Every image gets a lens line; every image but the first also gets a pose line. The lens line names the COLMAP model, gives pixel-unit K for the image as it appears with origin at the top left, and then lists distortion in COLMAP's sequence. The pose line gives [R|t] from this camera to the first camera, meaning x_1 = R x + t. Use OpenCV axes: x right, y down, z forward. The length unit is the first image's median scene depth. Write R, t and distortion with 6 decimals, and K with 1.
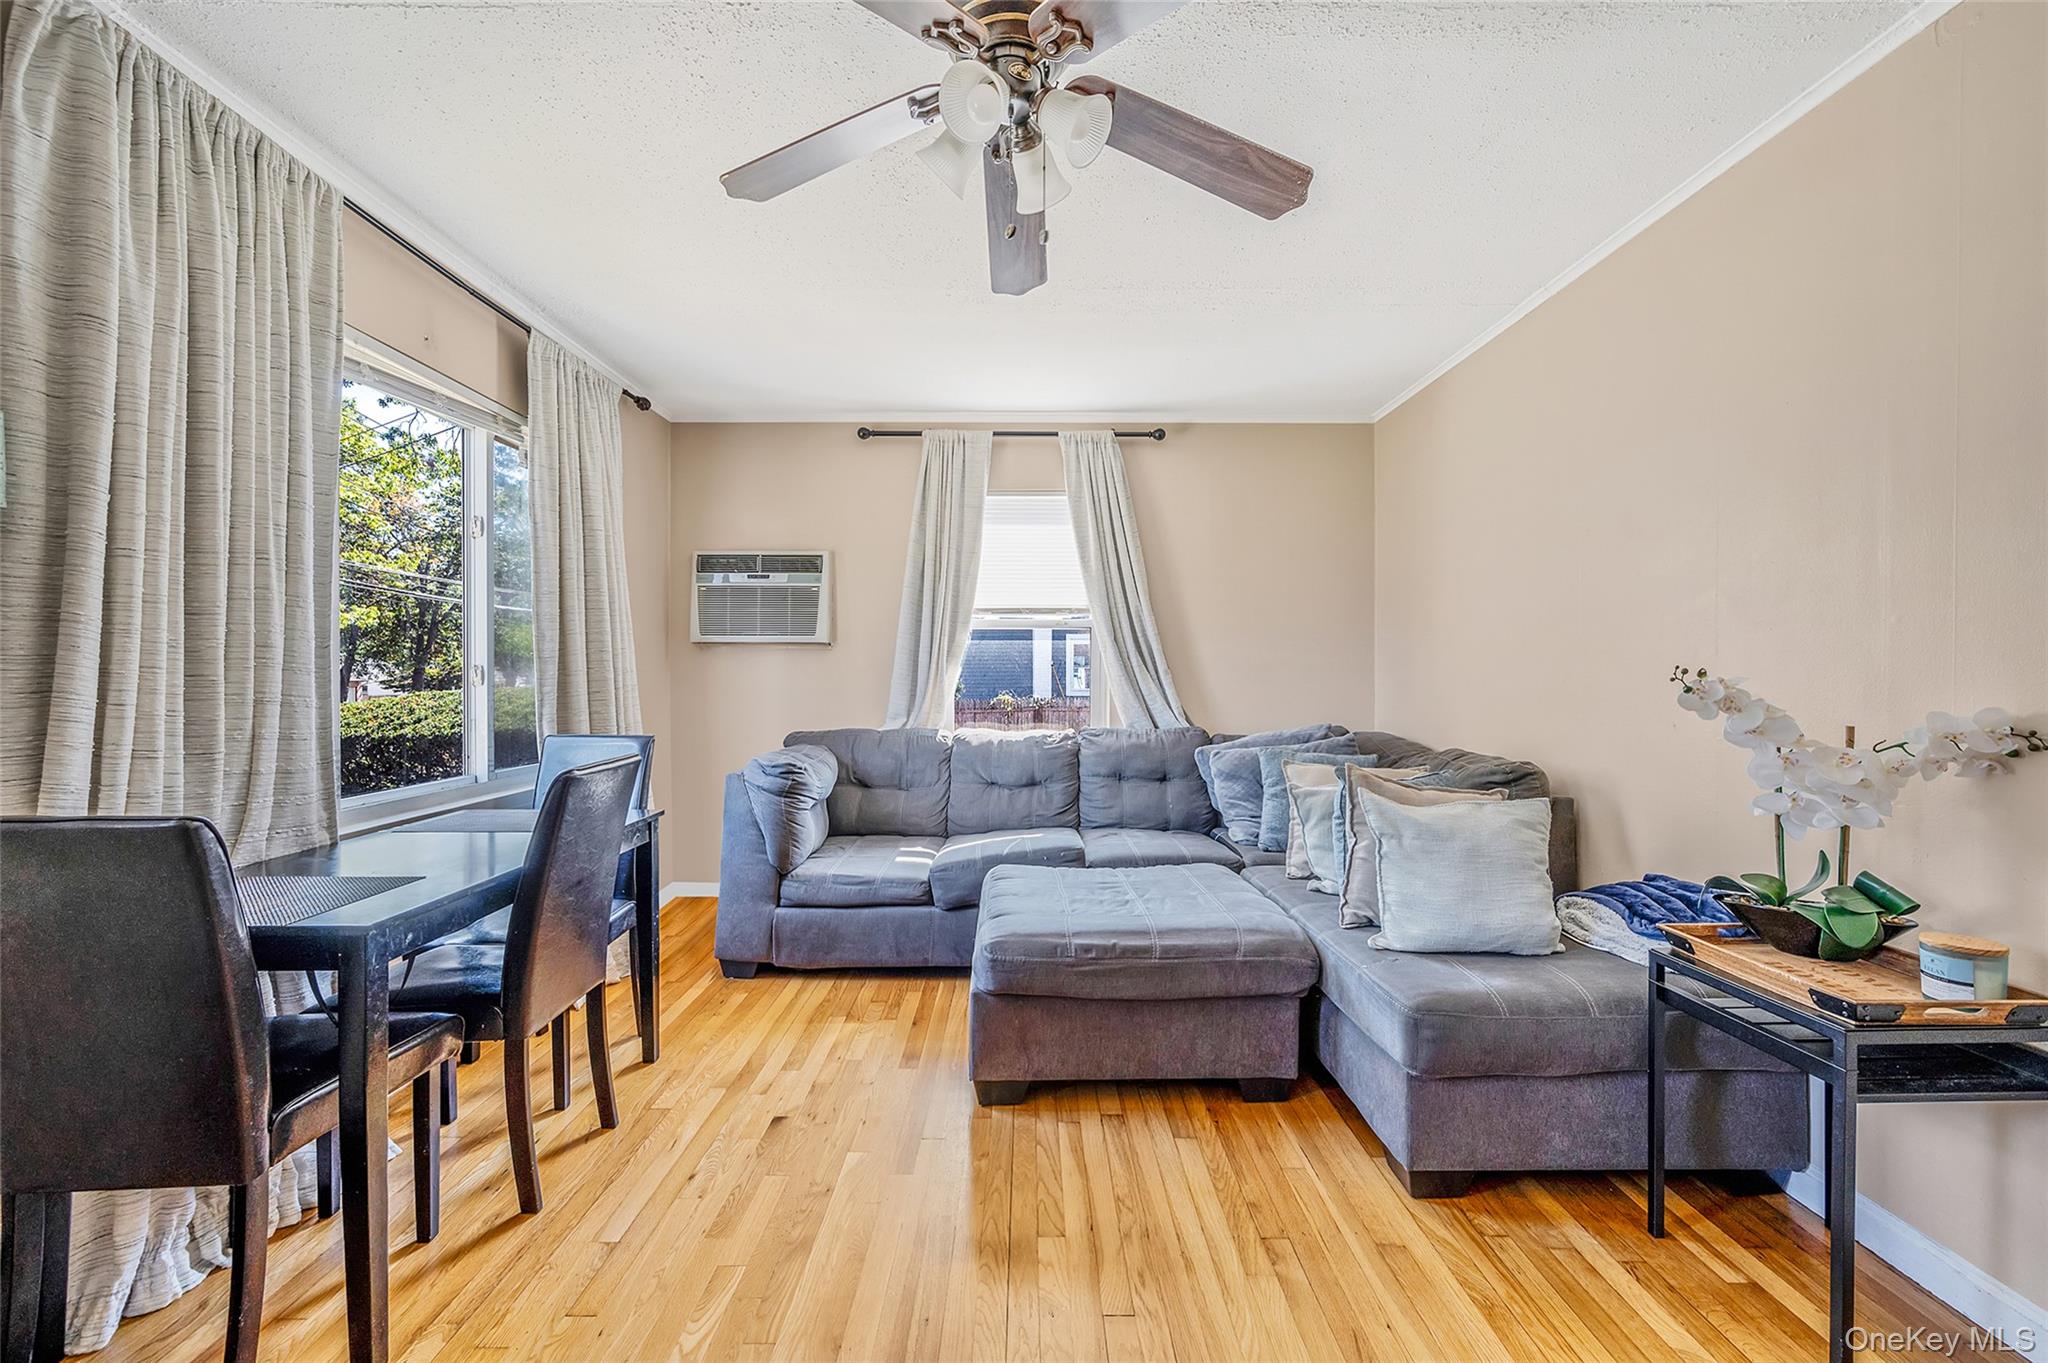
lens RADIAL K [[815.9, 0, 1016.9], [0, 815.9, 681.1], [0, 0, 1]] dist [0.003547, 0.000152]
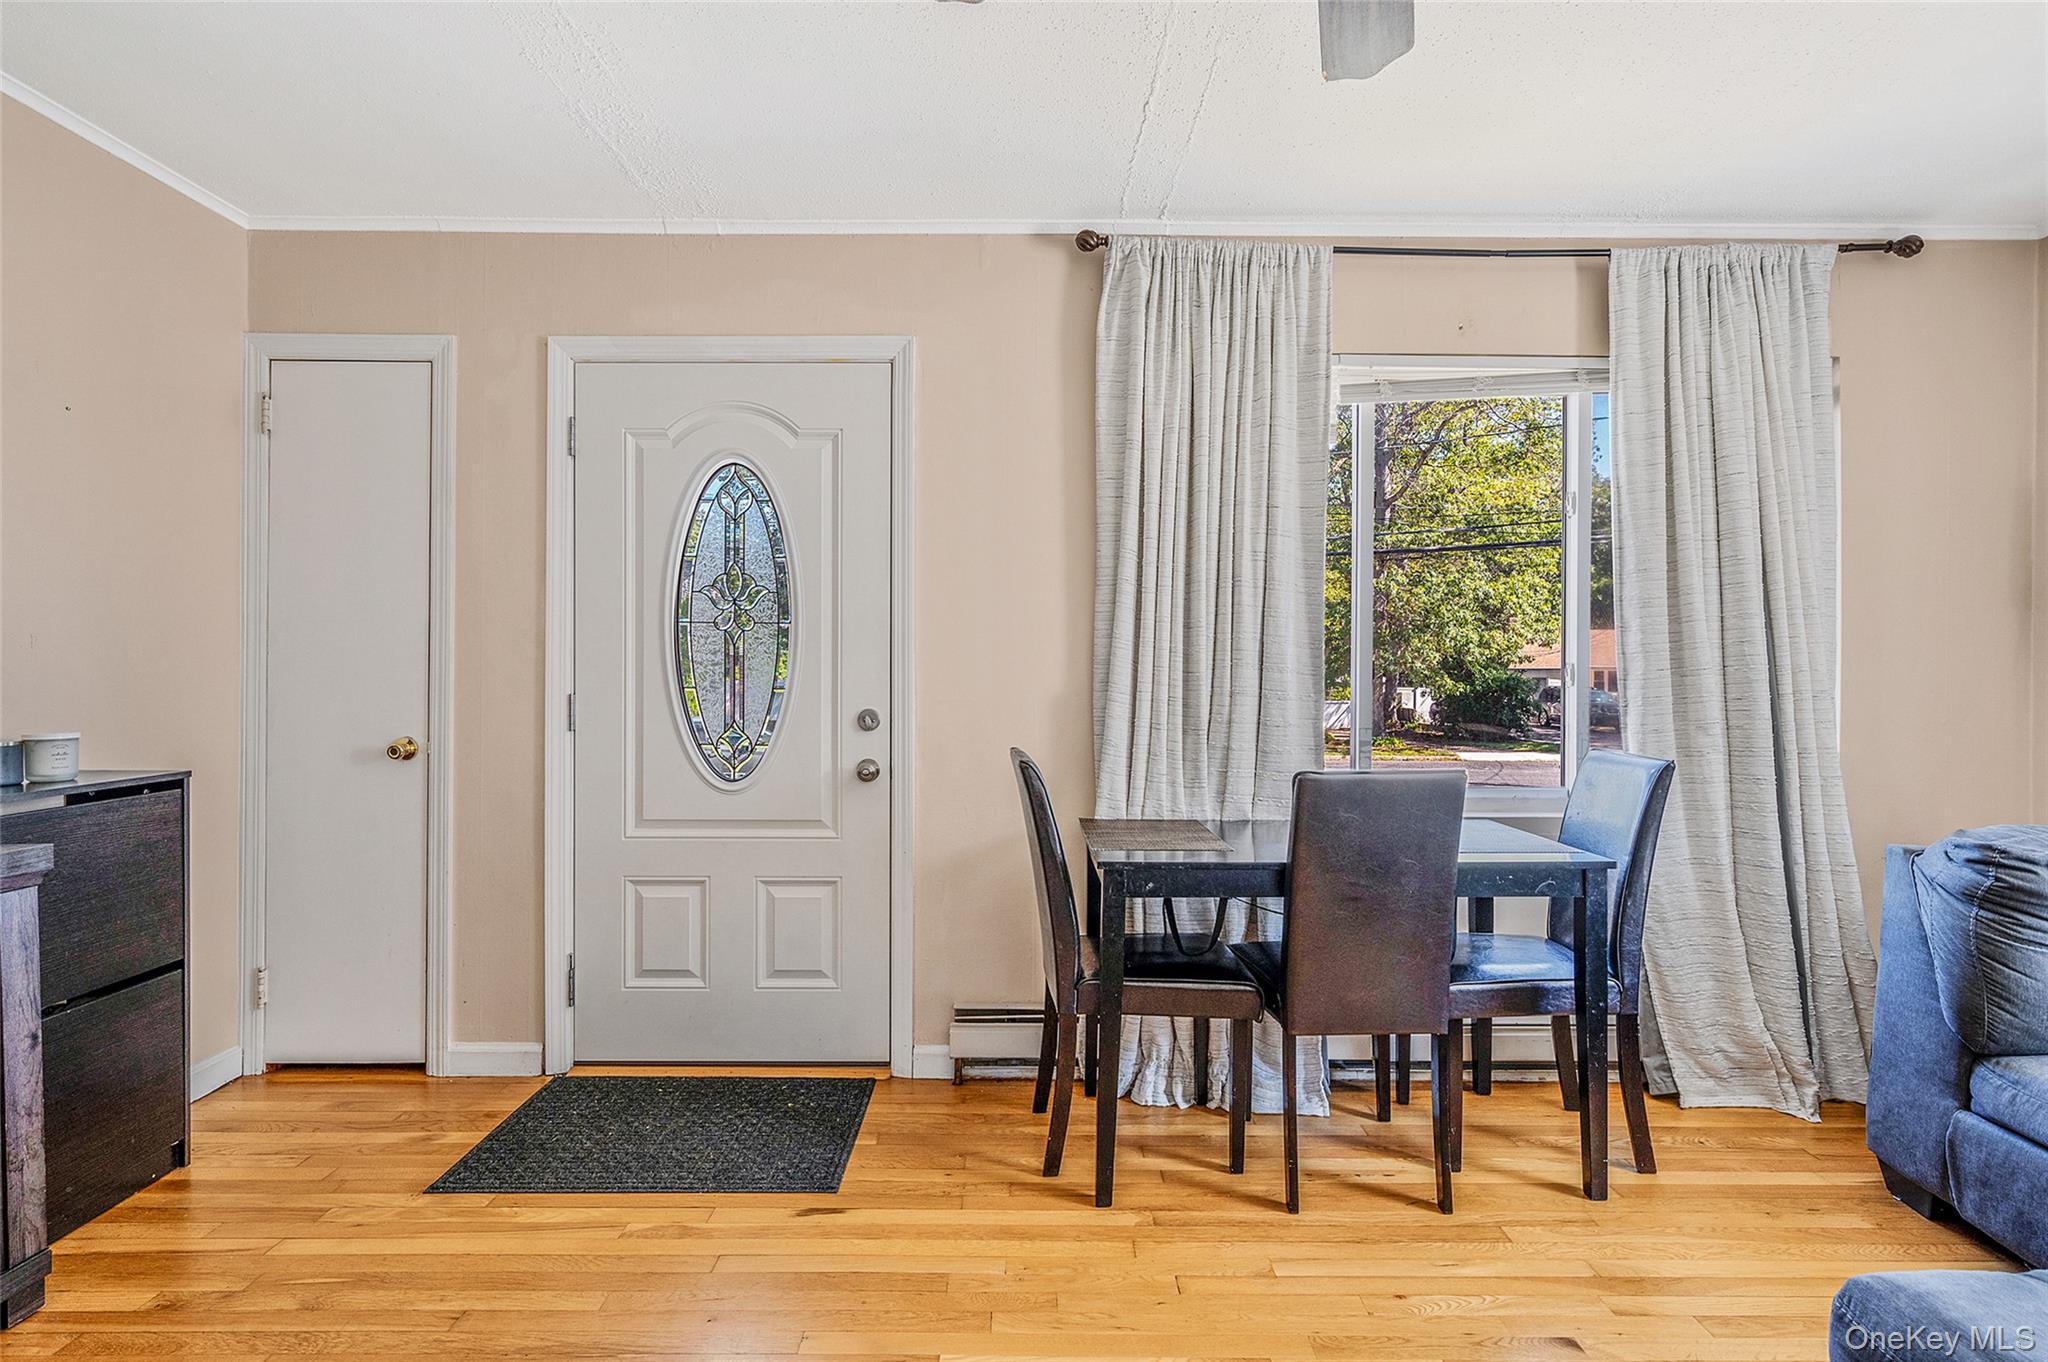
lens RADIAL K [[987.5, 0, 1032.4], [0, 987.5, 672.8], [0, 0, 1]] dist [0.003021, -0.001674]
pose [[0.016028, 0.000505, -0.999871, 0.342657], [-0.014289, 0.999898, 0.000276, -0.001489], [0.999769, 0.014283, 0.016034, 0.369785]]
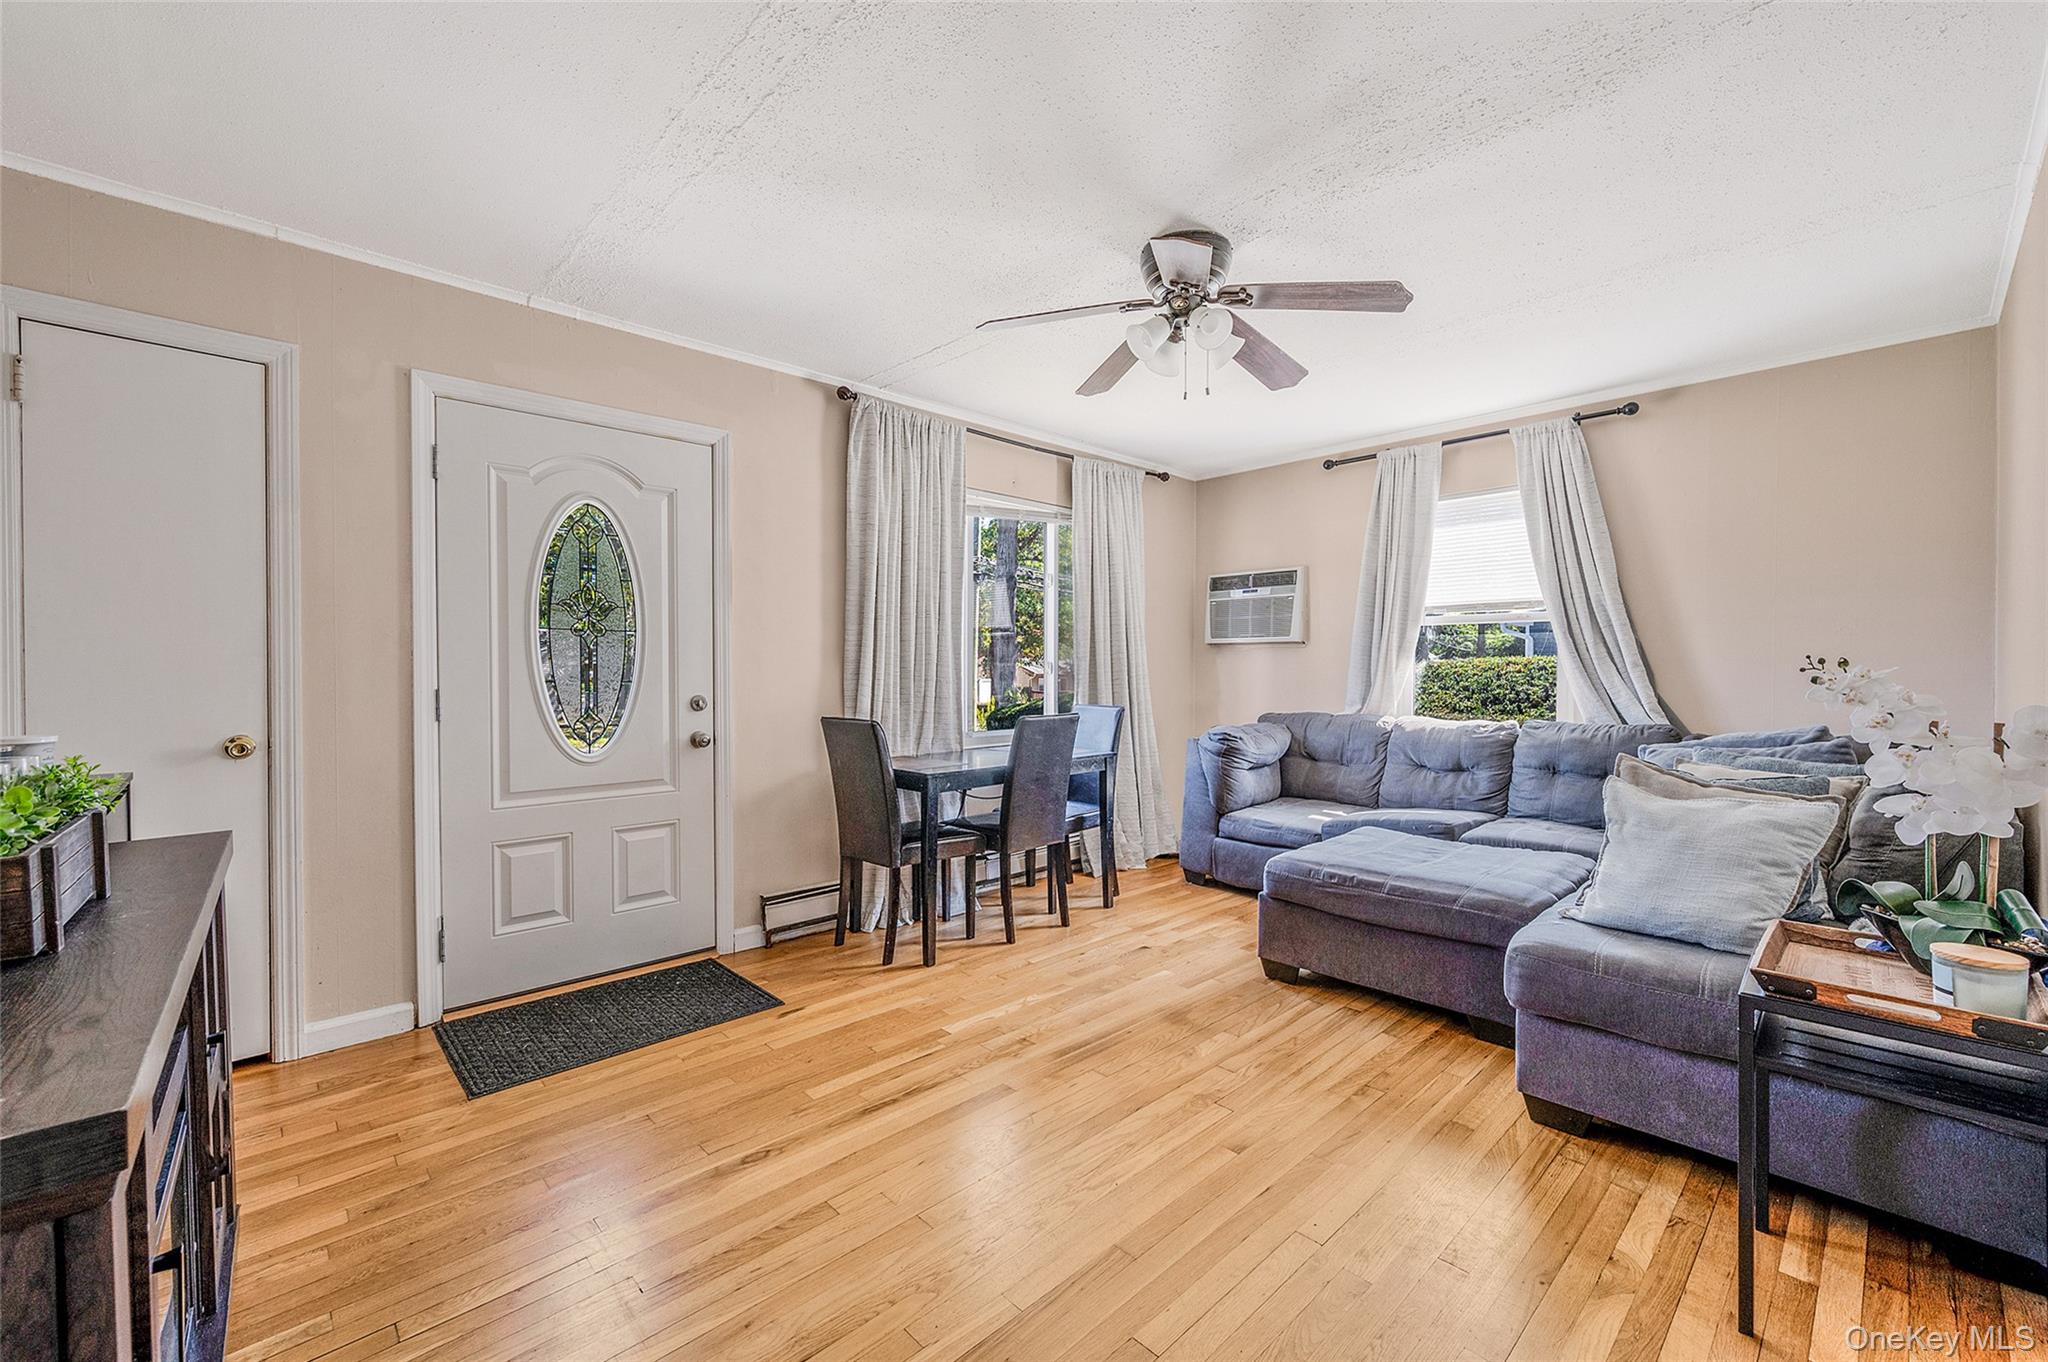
lens RADIAL K [[815.9, 0, 1026.3], [0, 815.9, 679.9], [0, 0, 1]] dist [0.003547, 0.000152]
pose [[0.691644, 0.009270, -0.722179, 0.467905], [-0.005742, 0.999957, 0.007336, 0.004595], [0.722216, -0.000927, 0.691667, -0.177081]]
